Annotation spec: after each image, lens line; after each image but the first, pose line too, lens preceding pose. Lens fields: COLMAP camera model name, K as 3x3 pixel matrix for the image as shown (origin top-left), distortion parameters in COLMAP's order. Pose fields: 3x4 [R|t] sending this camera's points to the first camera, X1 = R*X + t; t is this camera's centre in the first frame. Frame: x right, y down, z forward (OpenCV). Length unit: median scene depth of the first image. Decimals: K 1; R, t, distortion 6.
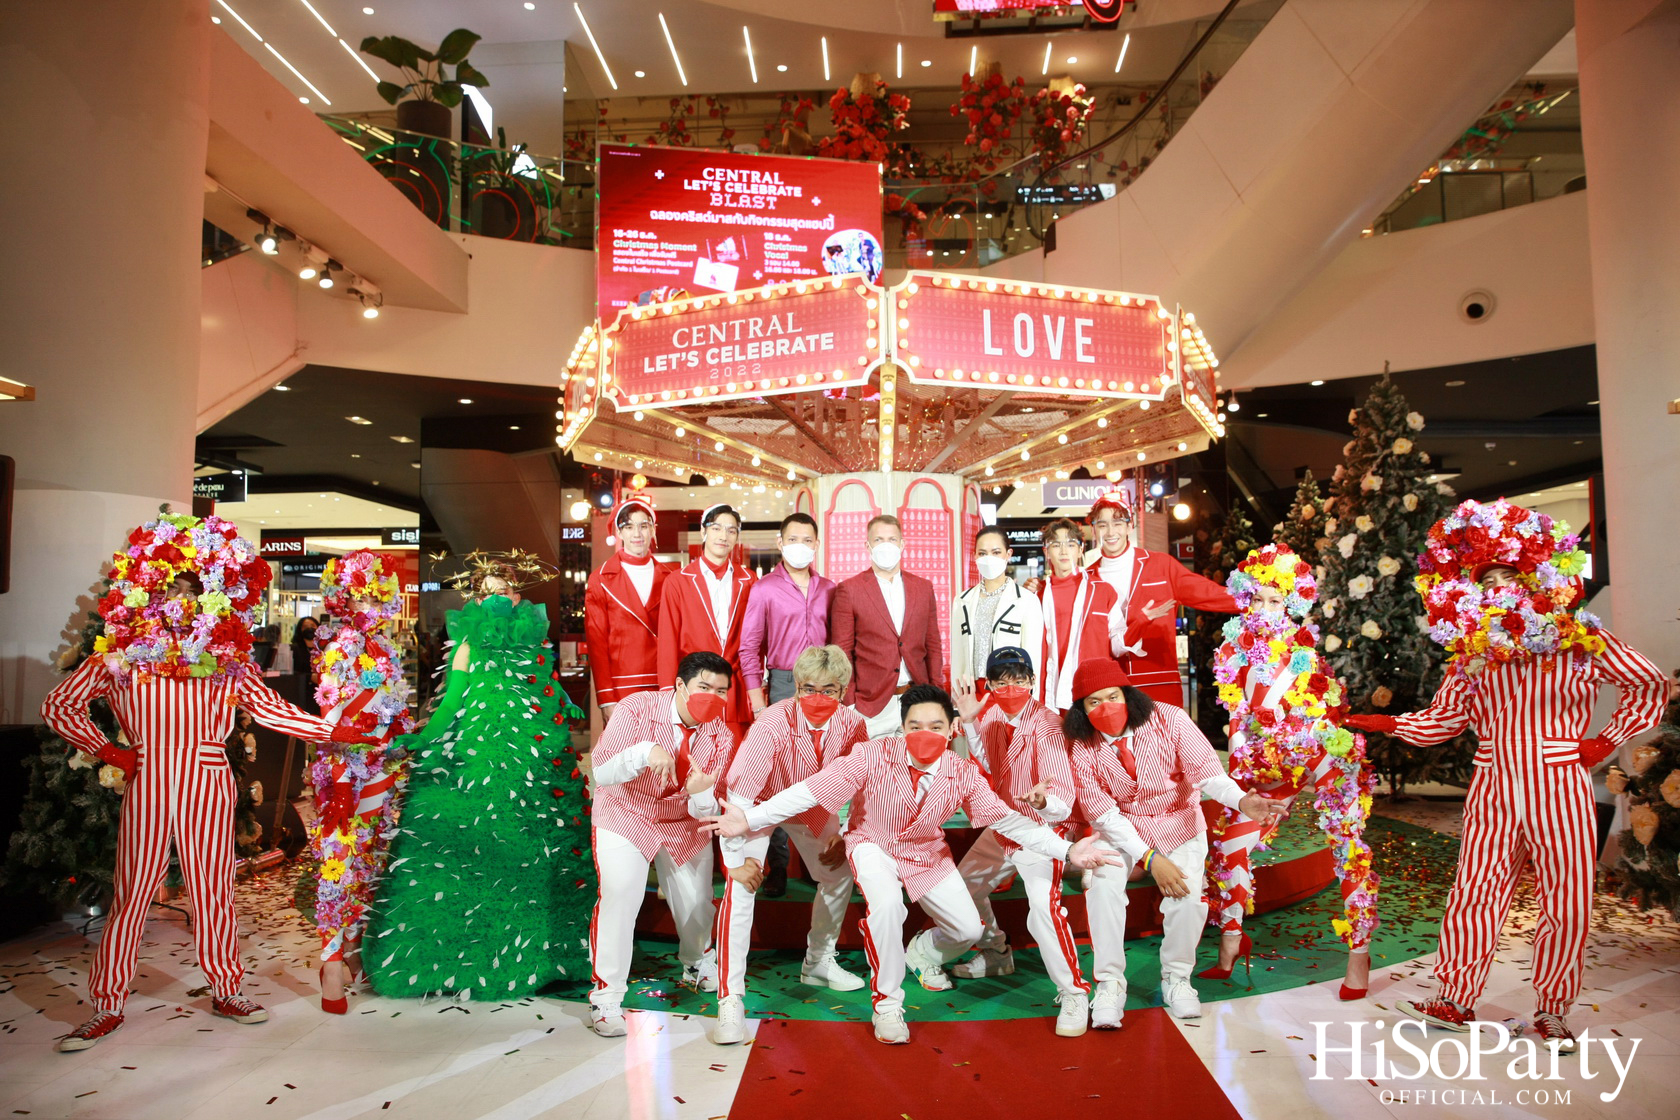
lens RADIAL K [[1152.5, 0, 836.9], [0, 1152.5, 562.9], [0, 0, 1]] dist [-0.112124, 0.089037]
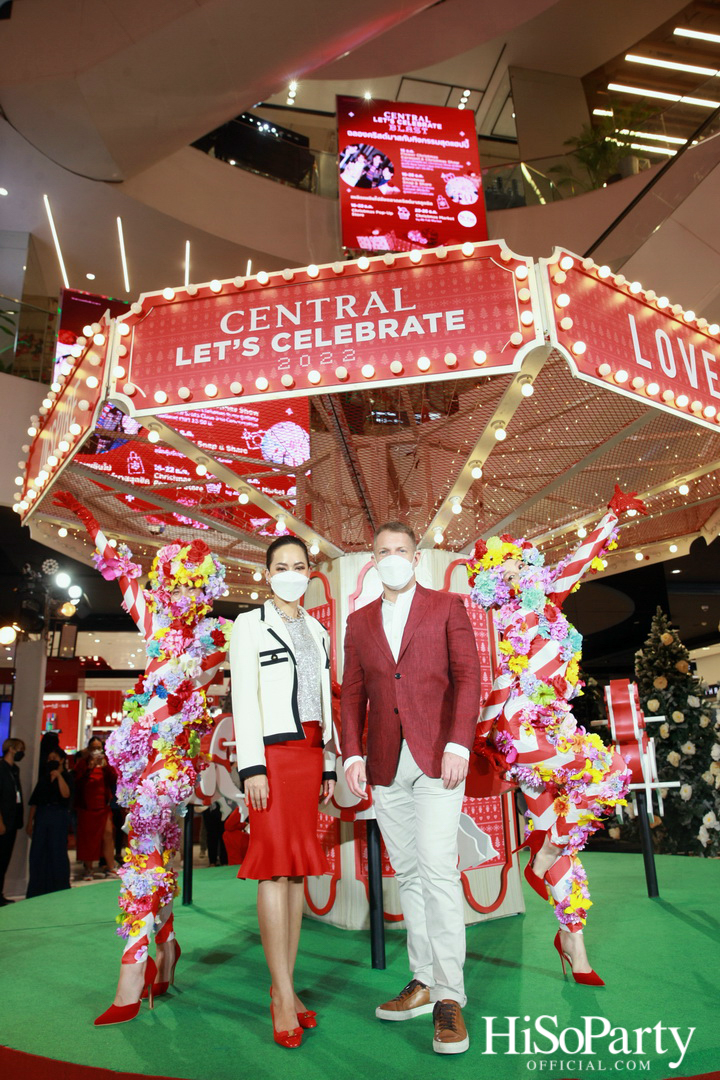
lens RADIAL K [[754.7, 0, 359.7], [0, 754.7, 541.9], [0, 0, 1]] dist [-0.112459, 0.087976]
pose [[0.968648, 0.047744, 0.243805, -0.130421], [0.008516, 0.974402, -0.224652, 0.038789], [-0.248289, 0.219685, 0.943446, 0.435502]]
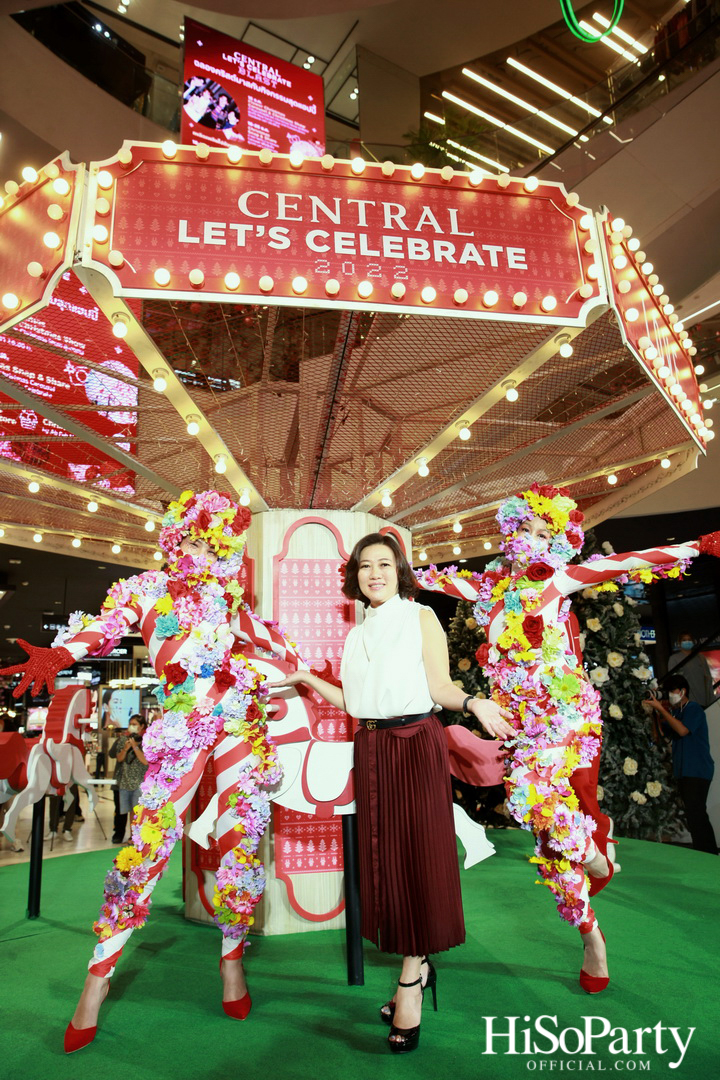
lens RADIAL K [[738.0, 0, 358.8], [0, 738.0, 542.9], [0, 0, 1]] dist [-0.109887, 0.084805]
pose [[0.818728, 0.116922, 0.562151, -0.218718], [-0.007801, 0.981222, -0.192723, 0.035926], [-0.574129, 0.153403, 0.804266, 0.543791]]
